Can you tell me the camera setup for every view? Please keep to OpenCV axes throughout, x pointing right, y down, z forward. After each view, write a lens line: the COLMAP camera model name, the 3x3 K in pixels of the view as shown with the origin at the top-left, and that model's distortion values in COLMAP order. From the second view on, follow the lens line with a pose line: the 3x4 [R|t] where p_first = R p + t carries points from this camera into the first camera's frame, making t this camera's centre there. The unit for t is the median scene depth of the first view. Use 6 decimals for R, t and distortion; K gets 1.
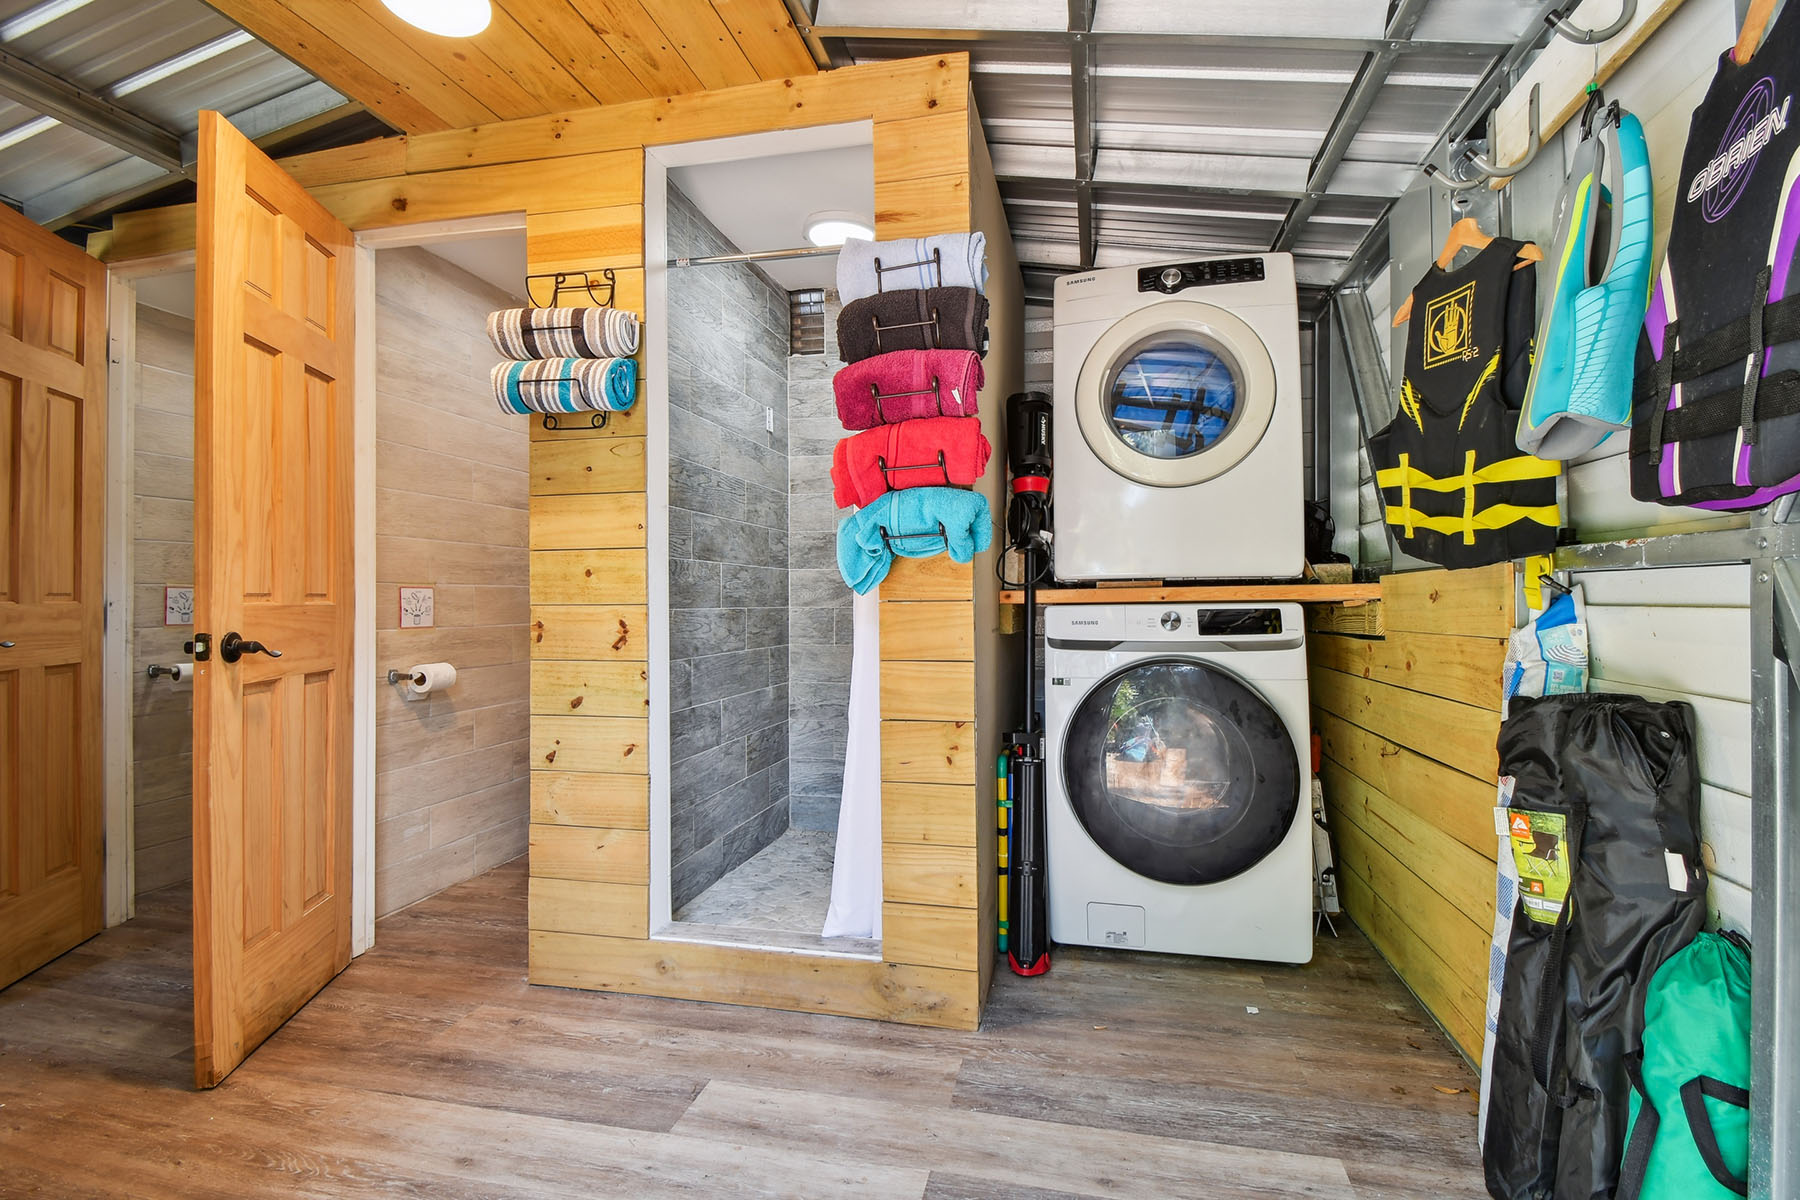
lens RADIAL K [[807.4, 0, 929.6], [0, 807.4, 611.2], [0, 0, 1]] dist [0.034721, -0.023539]
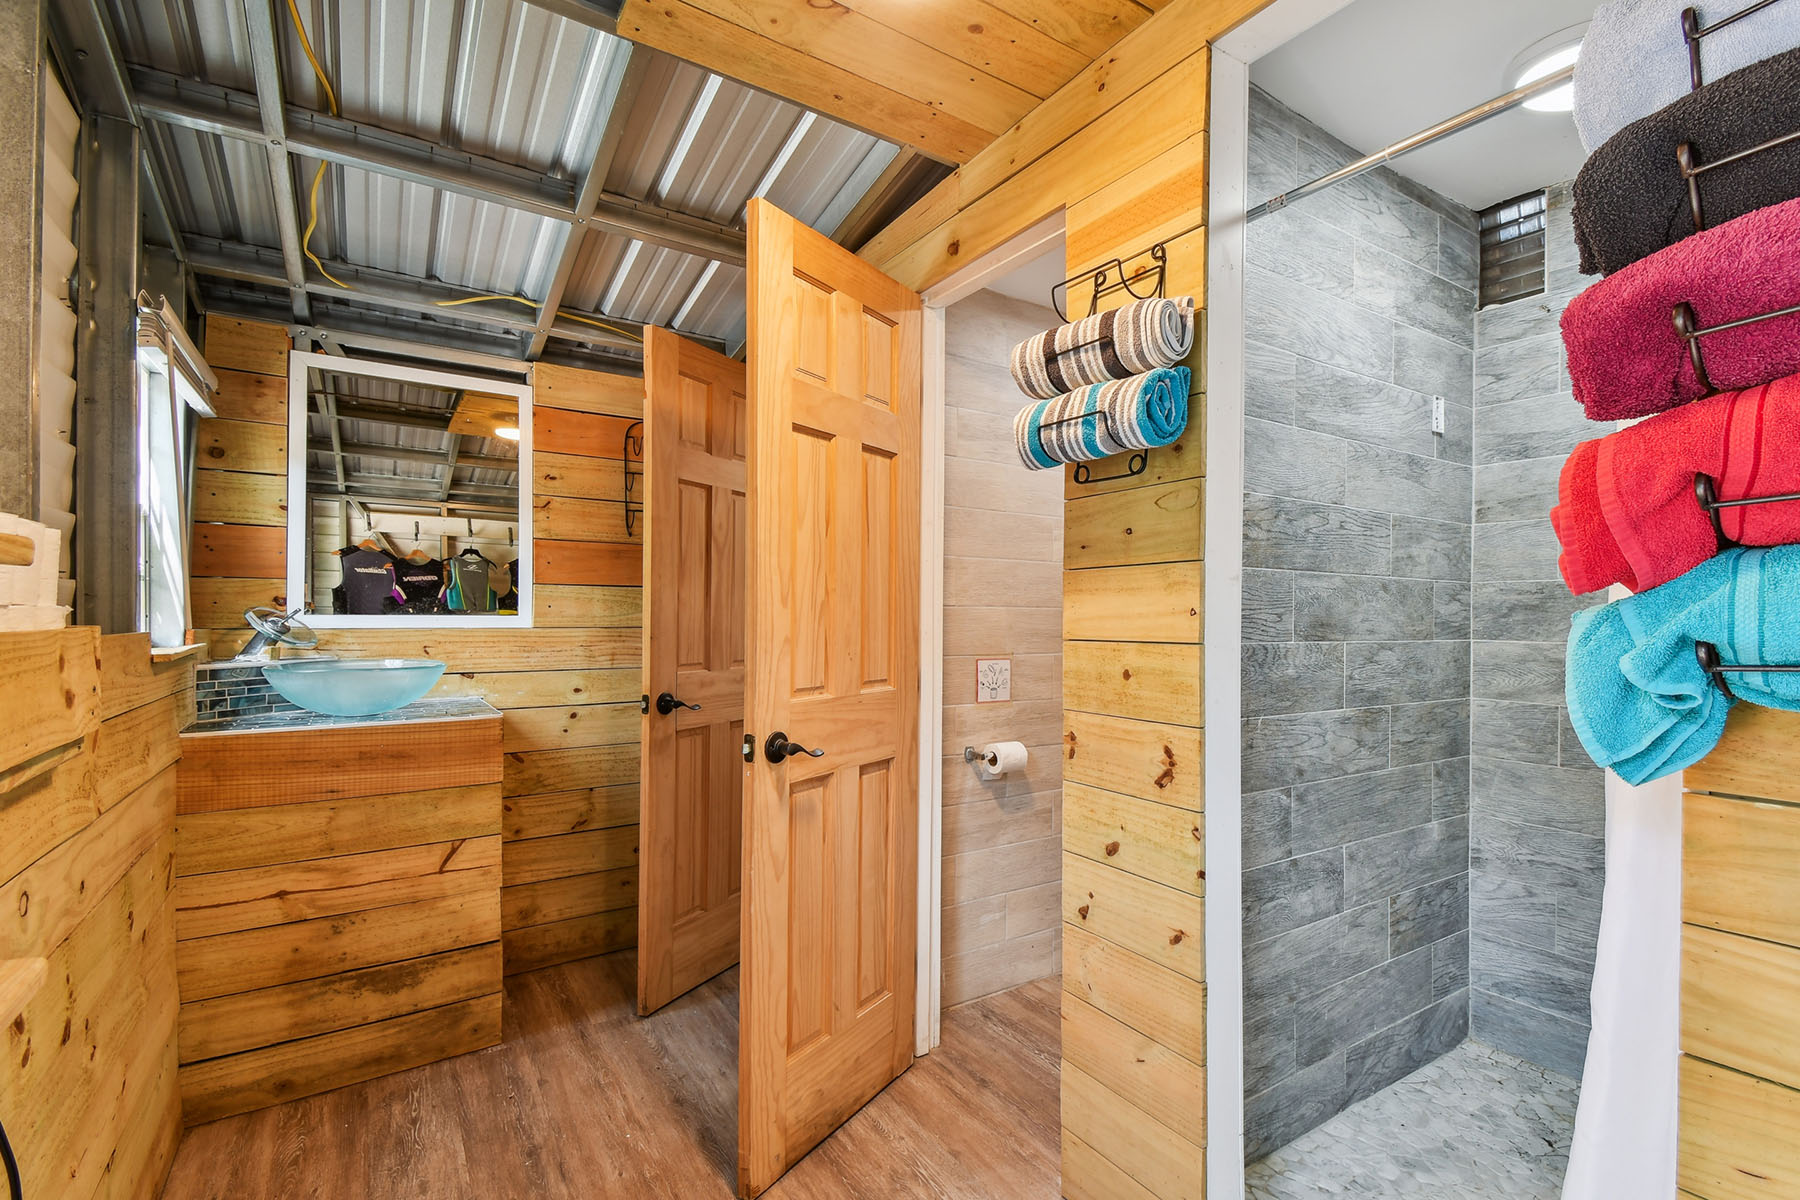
lens RADIAL K [[807.4, 0, 929.6], [0, 807.4, 611.2], [0, 0, 1]] dist [0.034721, -0.023539]
pose [[0.713956, 0.007287, -0.700153, -0.041961], [-0.020385, 0.999738, -0.010382, -0.092444], [0.699894, 0.021685, 0.713918, 0.362340]]
